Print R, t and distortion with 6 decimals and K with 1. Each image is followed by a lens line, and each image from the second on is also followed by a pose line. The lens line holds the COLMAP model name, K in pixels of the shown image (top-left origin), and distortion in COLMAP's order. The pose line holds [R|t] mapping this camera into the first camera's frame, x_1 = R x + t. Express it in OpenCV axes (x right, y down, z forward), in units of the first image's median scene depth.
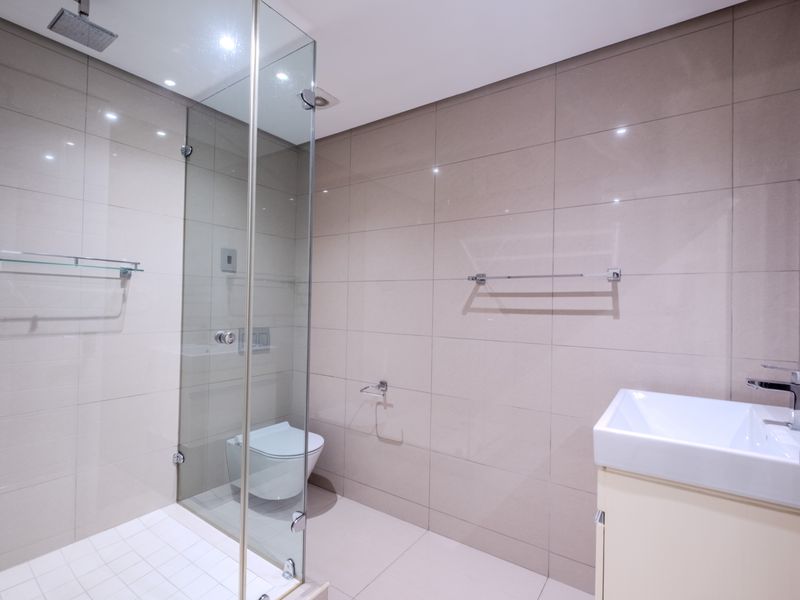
lens RADIAL K [[396.1, 0, 401.0], [0, 396.1, 298.5], [0, 0, 1]] dist [0.008110, -0.003198]
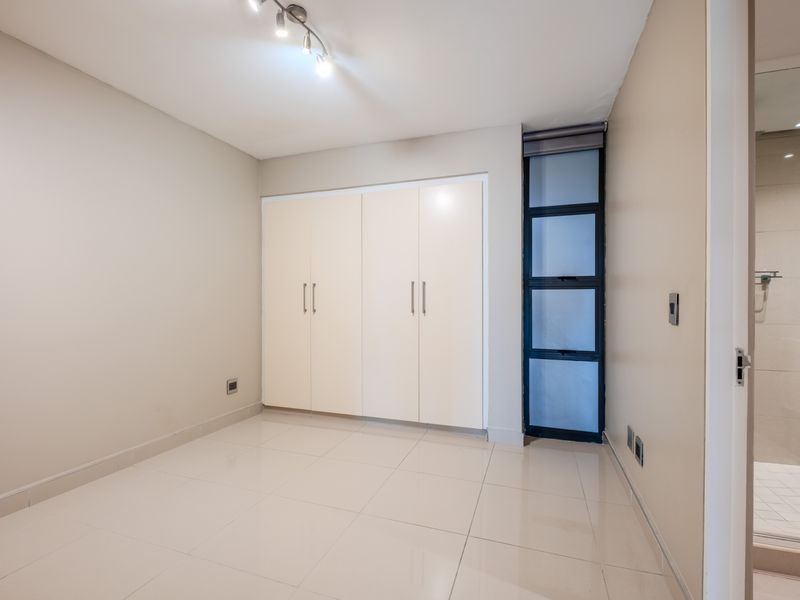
lens RADIAL K [[396.1, 0, 397.5], [0, 396.1, 300.1], [0, 0, 1]] dist [0.008110, -0.003198]
pose [[0.281682, -0.006308, -0.959487, 0.269222], [0.012671, 0.999916, -0.002854, -0.005274], [0.959424, -0.011354, 0.281738, -0.612938]]
